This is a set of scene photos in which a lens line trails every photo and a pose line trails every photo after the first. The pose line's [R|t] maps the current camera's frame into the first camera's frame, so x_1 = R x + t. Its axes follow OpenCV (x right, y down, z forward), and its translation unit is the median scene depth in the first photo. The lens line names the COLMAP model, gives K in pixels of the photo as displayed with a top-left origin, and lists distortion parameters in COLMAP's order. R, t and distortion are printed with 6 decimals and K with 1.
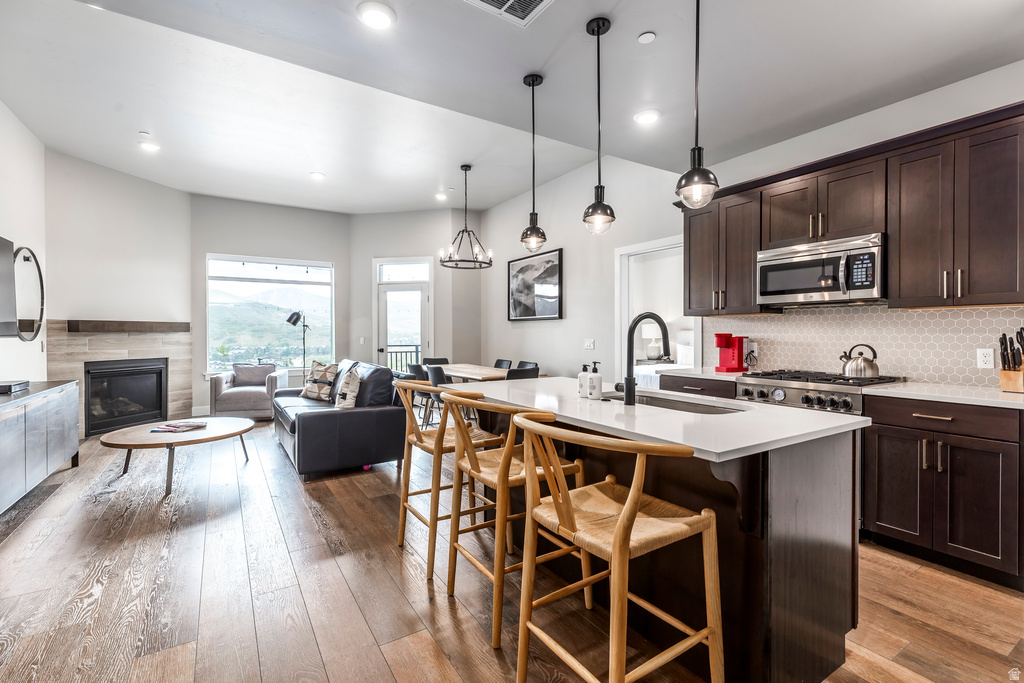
lens RADIAL K [[457.8, 0, 513.6], [0, 457.8, 337.4], [0, 0, 1]] dist [0.000723, -0.000063]
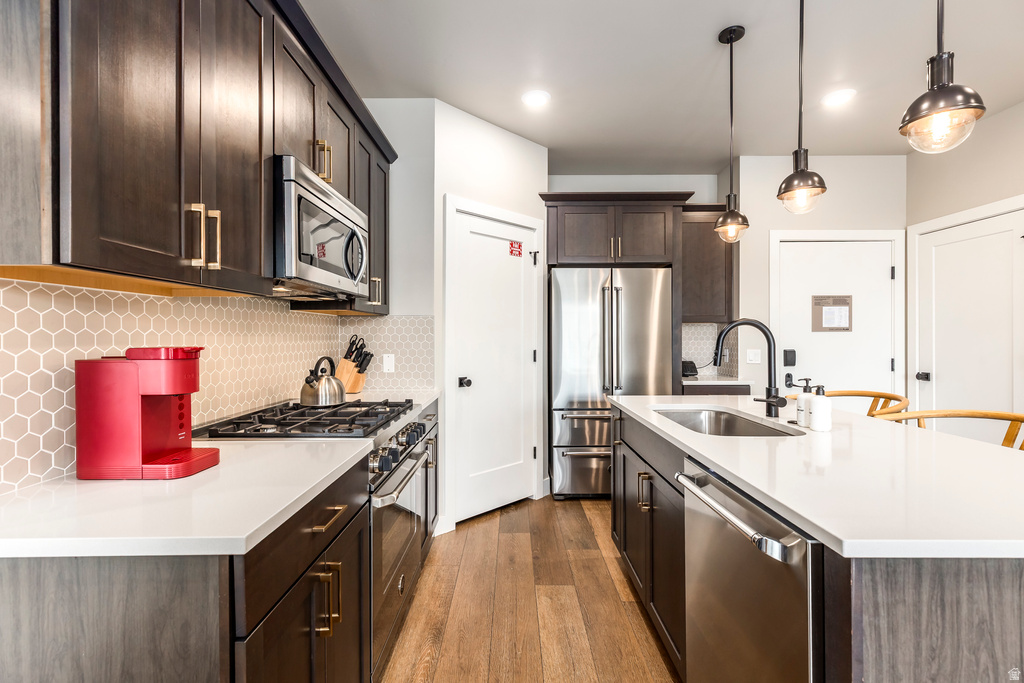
lens RADIAL K [[461.6, 0, 514.4], [0, 461.6, 336.1], [0, 0, 1]] dist [-0.000809, -0.000286]
pose [[-0.843593, 0.000378, 0.536982, 0.071708], [0.006807, 0.999927, 0.009989, -0.011944], [-0.536939, 0.012082, -0.843534, 0.780729]]
